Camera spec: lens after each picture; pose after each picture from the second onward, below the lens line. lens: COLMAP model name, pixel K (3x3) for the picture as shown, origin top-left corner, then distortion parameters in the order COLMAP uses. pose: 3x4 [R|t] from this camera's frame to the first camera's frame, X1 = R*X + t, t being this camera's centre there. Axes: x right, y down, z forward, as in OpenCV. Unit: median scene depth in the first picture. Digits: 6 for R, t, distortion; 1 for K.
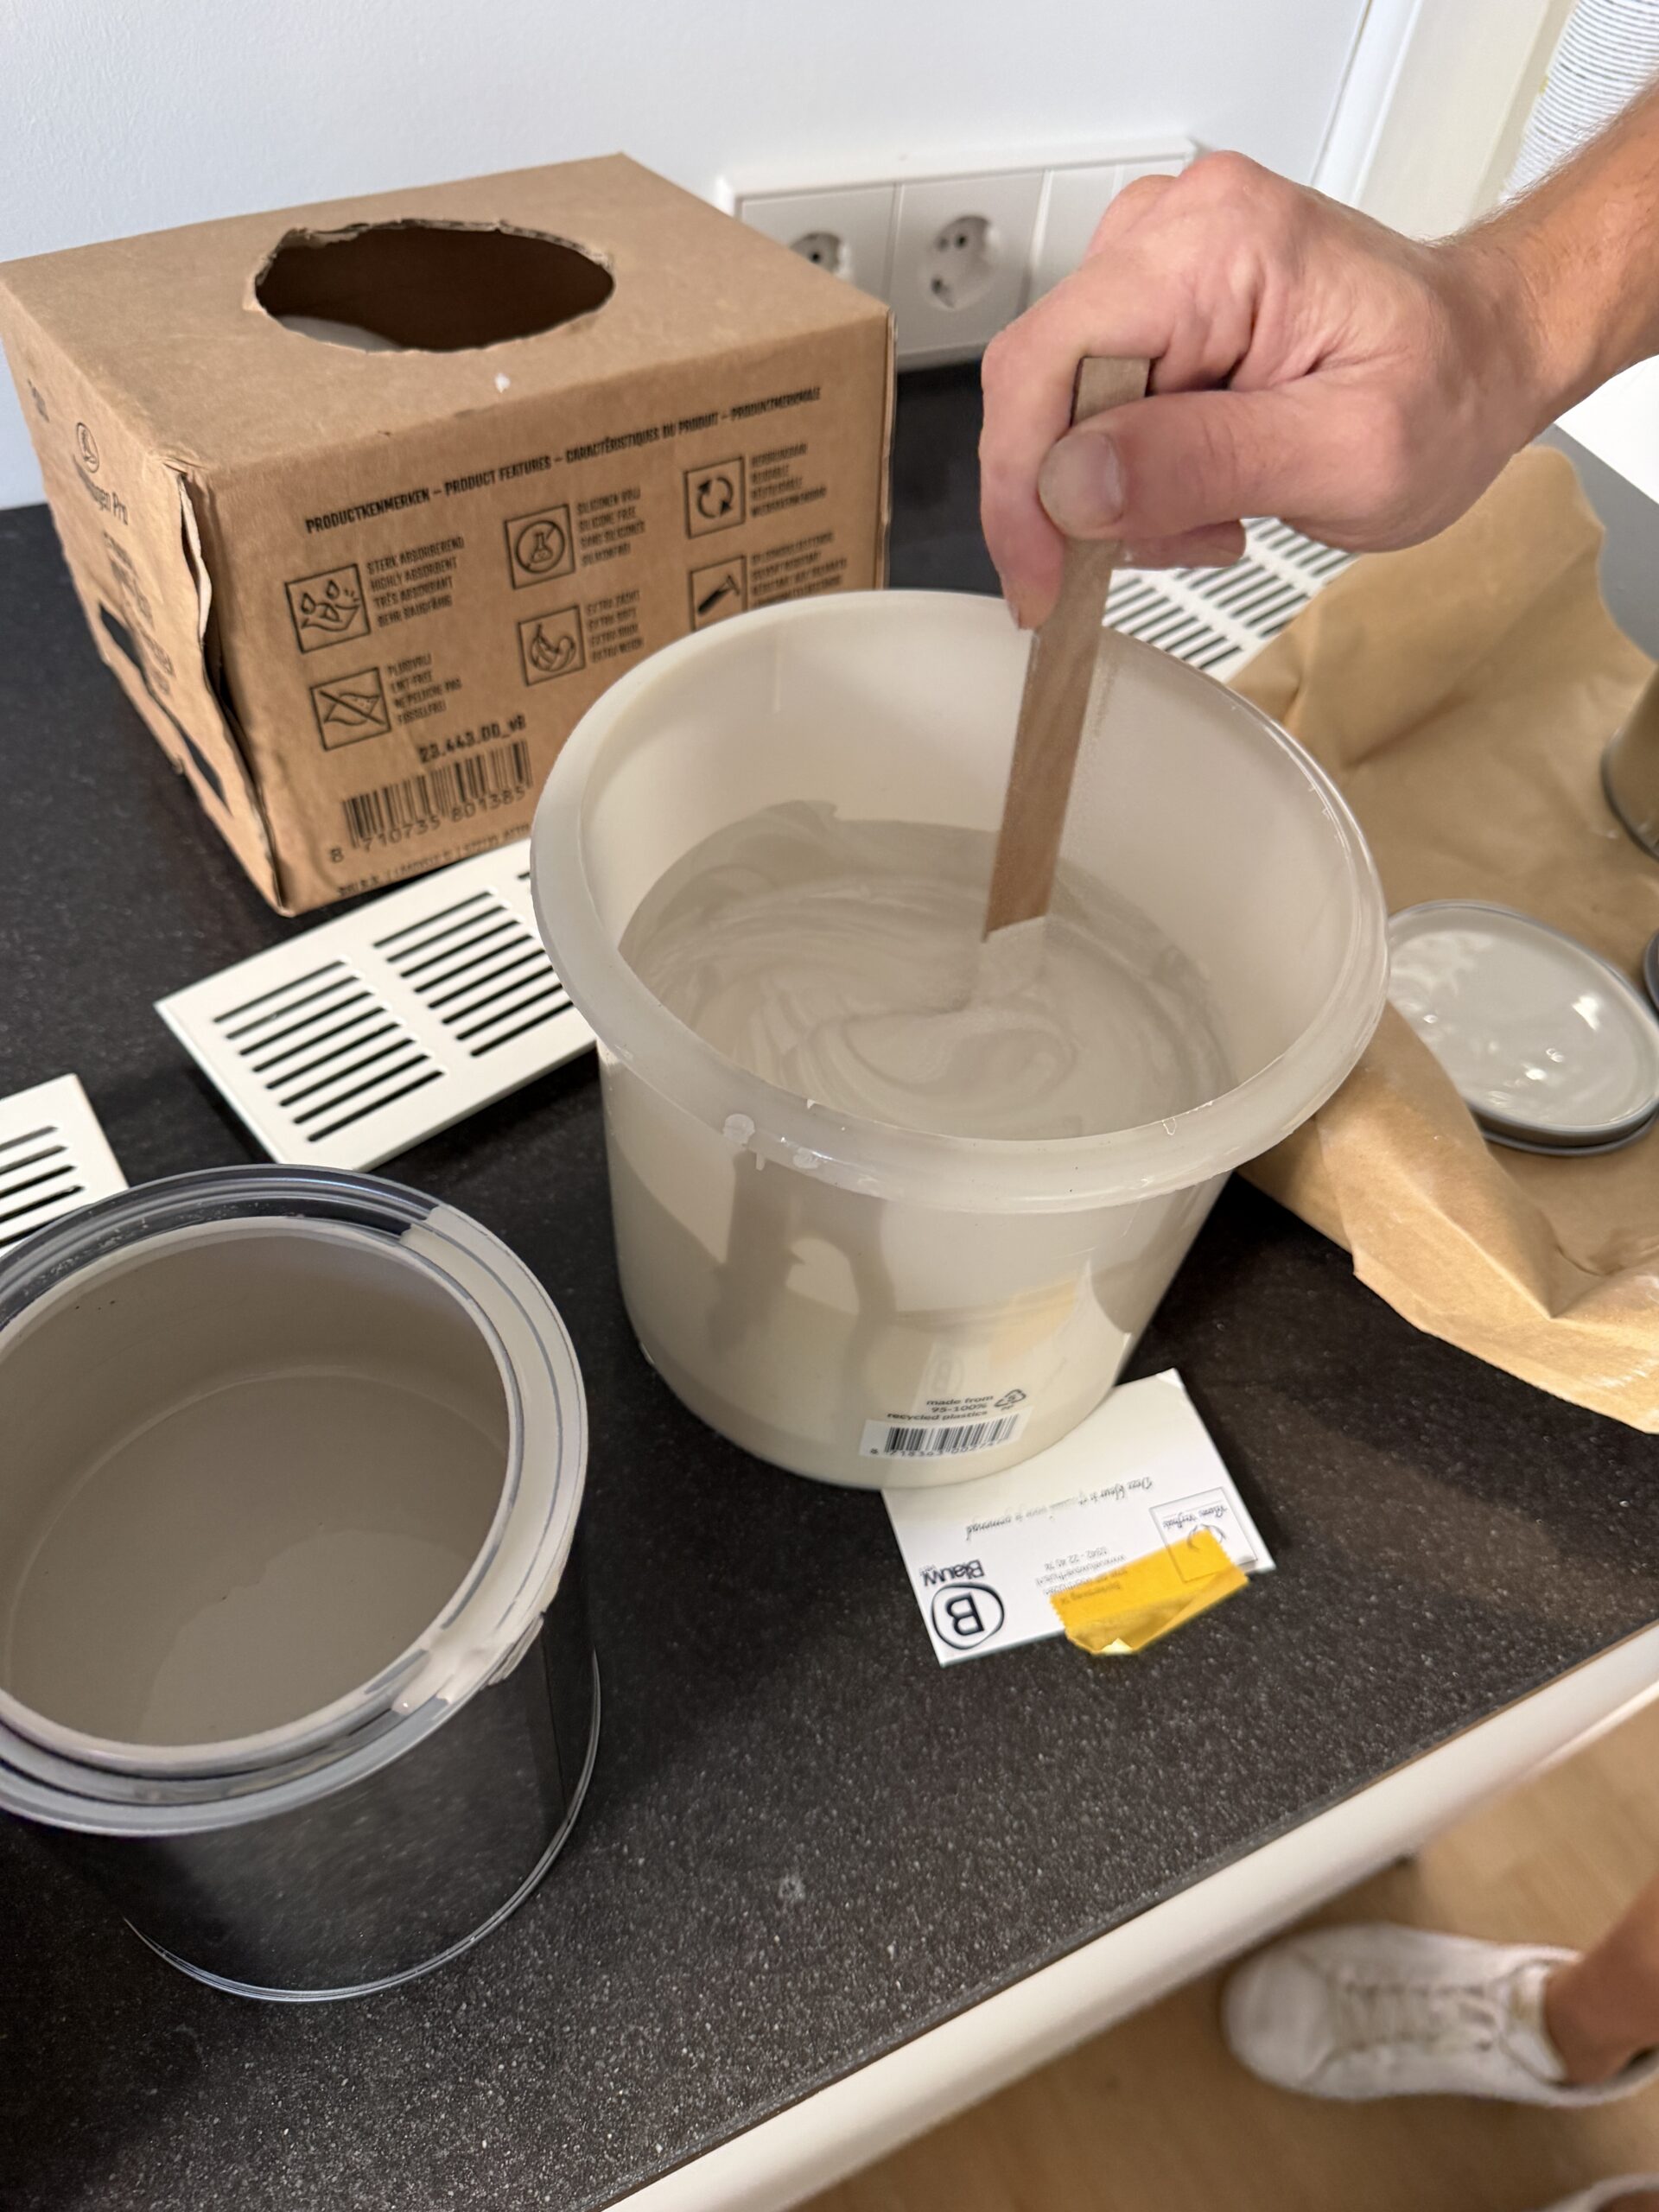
lens RADIAL K [[1695.6, 0, 829.5], [0, 1695.6, 1106.0], [0, 0, 1]] dist [0.001804, 0.000016]
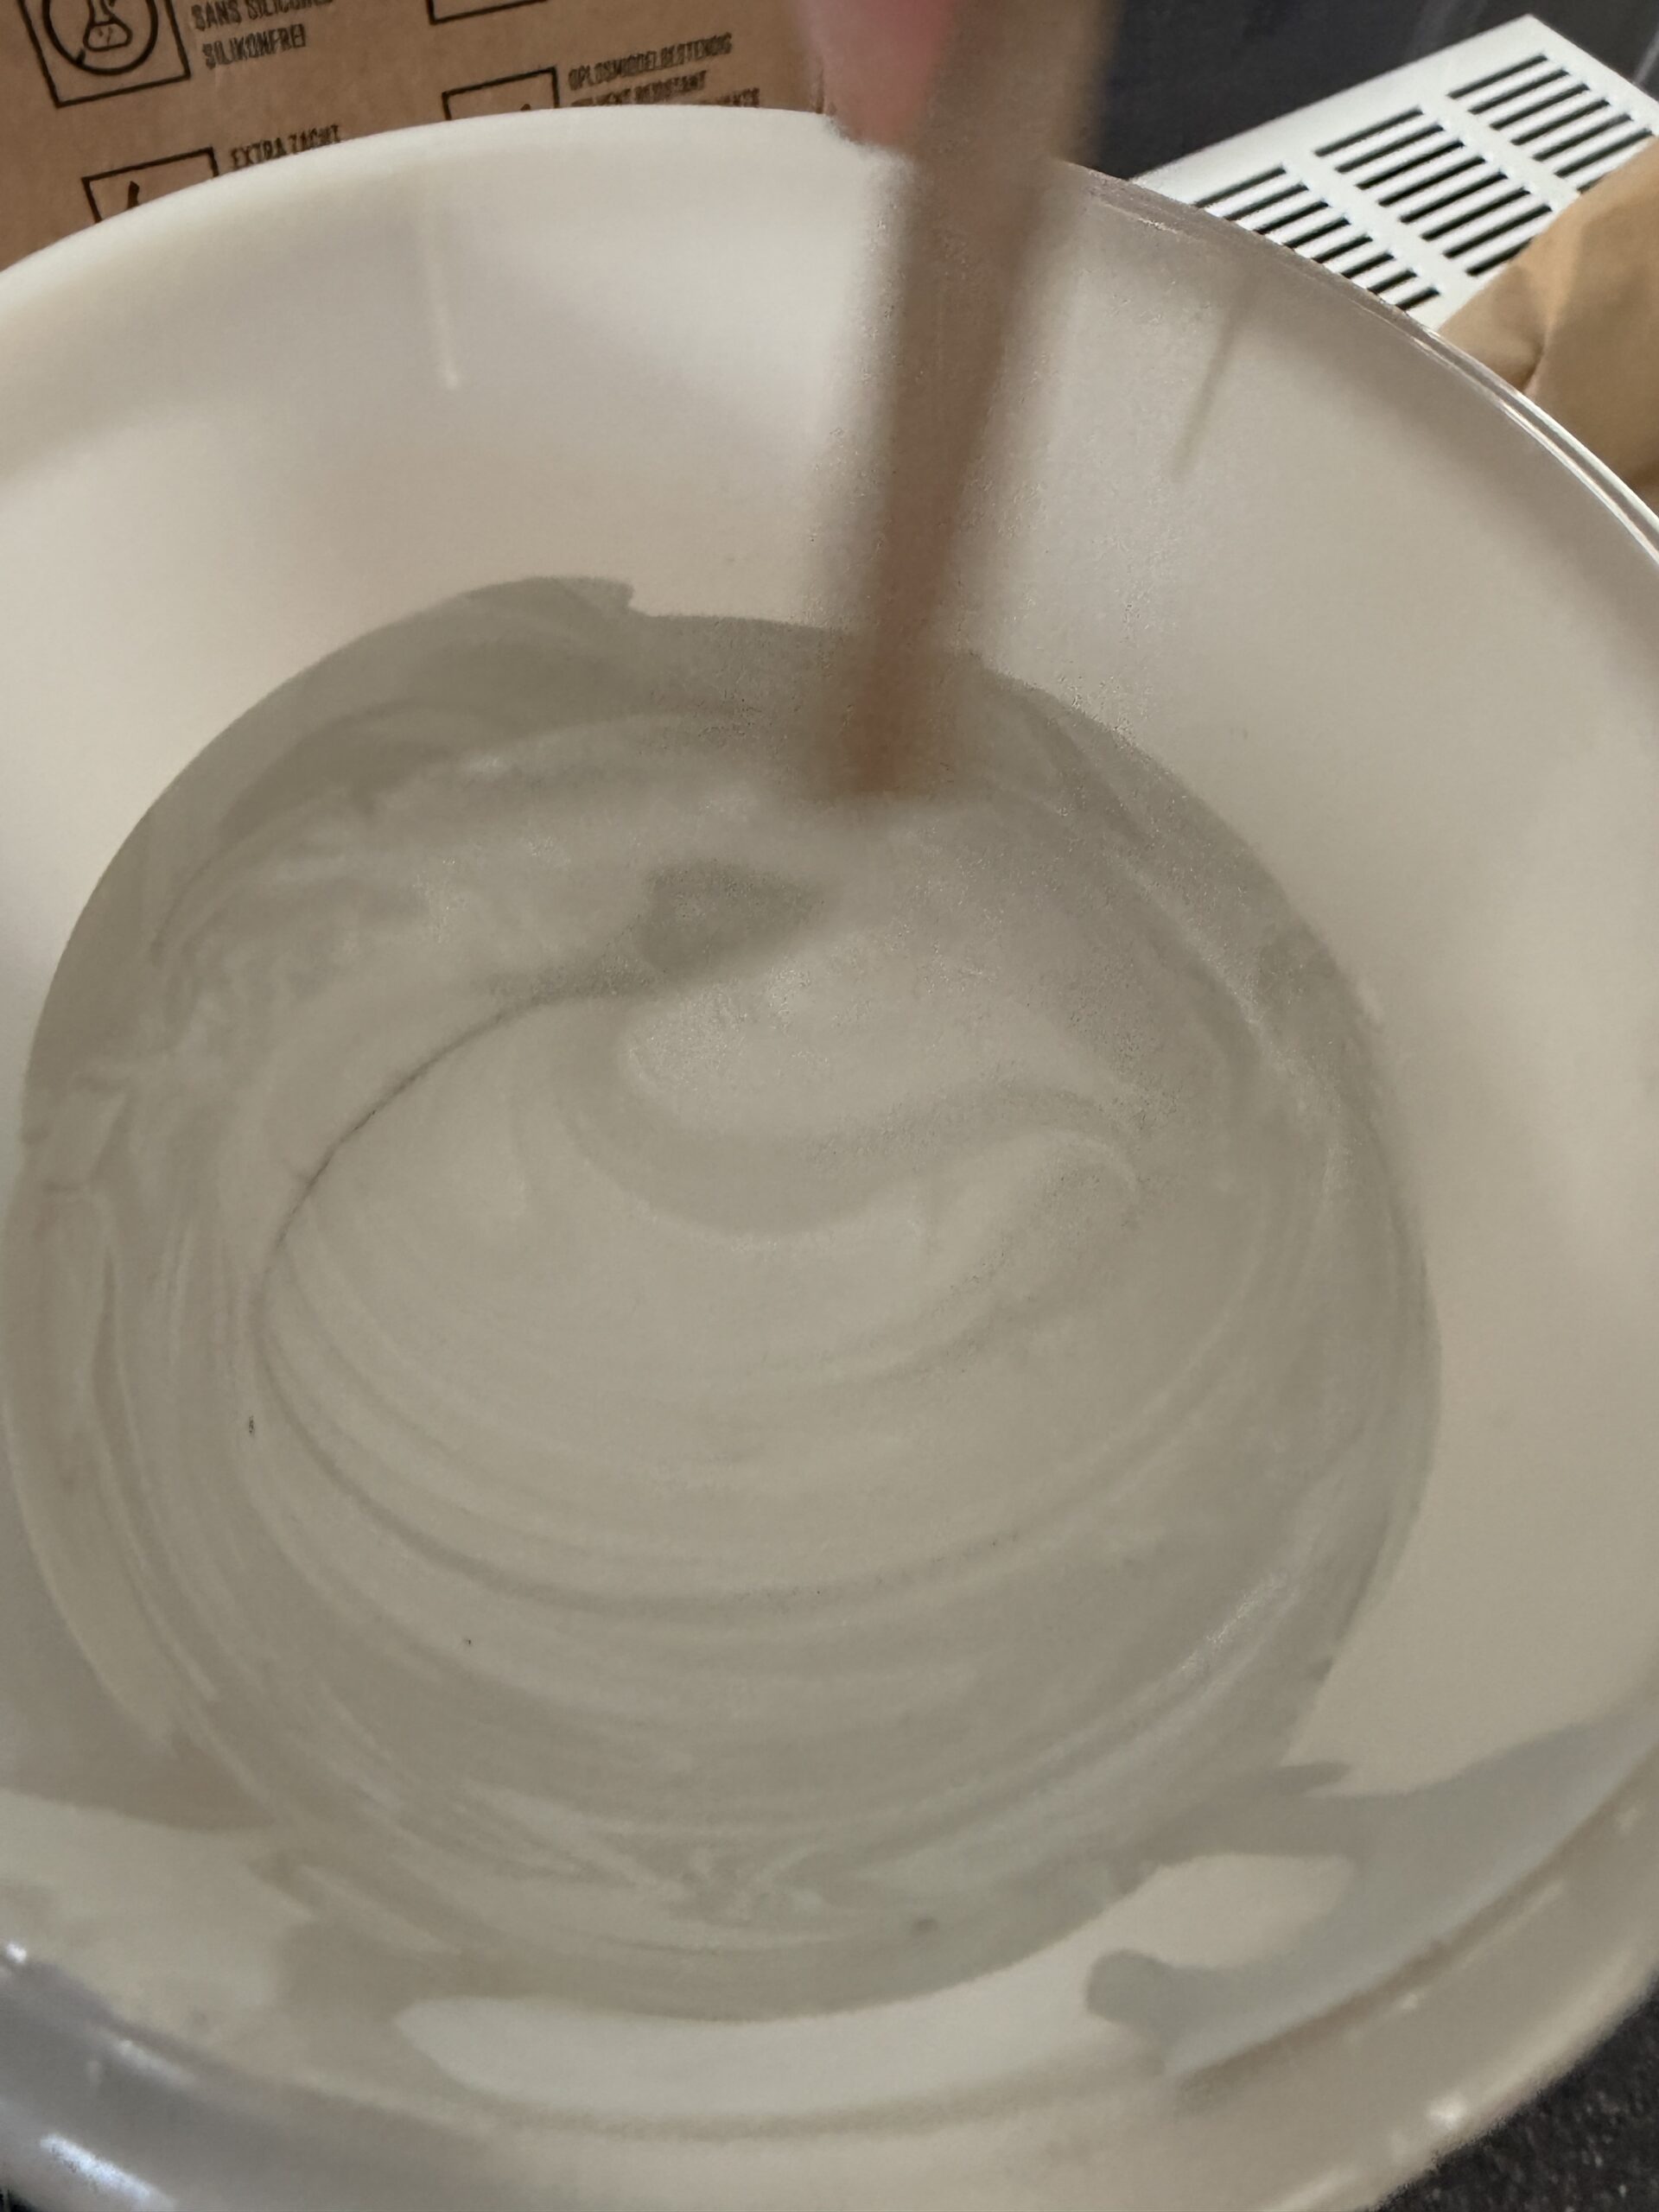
lens RADIAL K [[1560.0, 0, 829.5], [0, 1560.0, 1106.0], [0, 0, 1]] dist [-0.004934, 0.001374]
pose [[0.997821, 0.047741, -0.045550, 0.082197], [-0.037672, 0.978916, 0.200757, -0.113614], [0.054174, -0.198604, 0.978582, 0.493485]]
